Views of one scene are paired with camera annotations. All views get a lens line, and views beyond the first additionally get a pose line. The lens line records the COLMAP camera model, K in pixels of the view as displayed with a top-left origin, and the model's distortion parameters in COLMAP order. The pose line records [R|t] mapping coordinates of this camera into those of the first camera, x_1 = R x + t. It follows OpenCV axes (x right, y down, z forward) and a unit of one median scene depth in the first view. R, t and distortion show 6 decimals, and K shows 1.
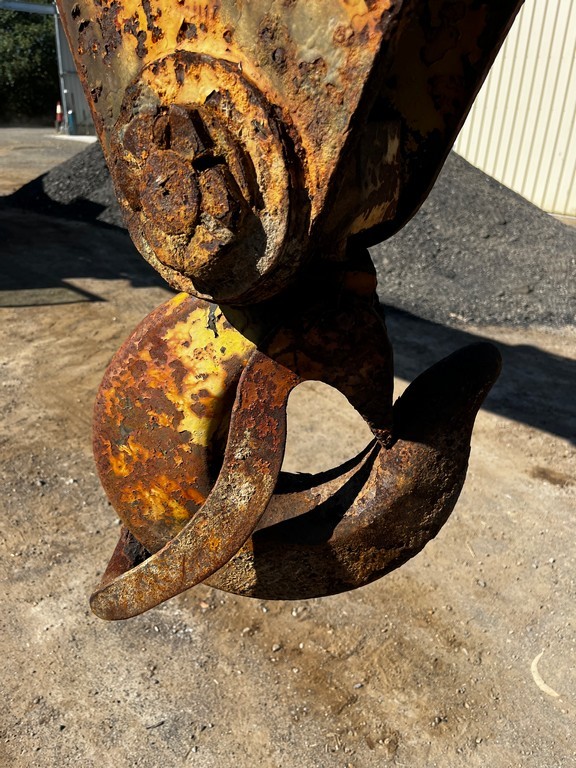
lens RADIAL K [[578.2, 0, 286.5], [0, 578.2, 385.4], [0, 0, 1]] dist [0.028472, -0.046093]
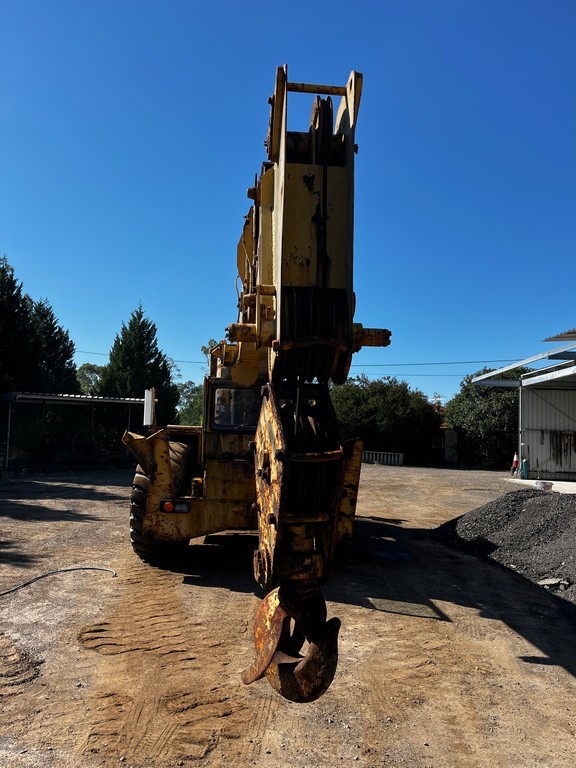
lens RADIAL K [[578.2, 0, 289.6], [0, 578.2, 385.2], [0, 0, 1]] dist [0.028472, -0.046093]
pose [[0.726307, -0.072993, -0.683484, 0.319837], [-0.295041, 0.864982, -0.405903, 0.026205], [0.620829, 0.496466, 0.606707, -0.239625]]
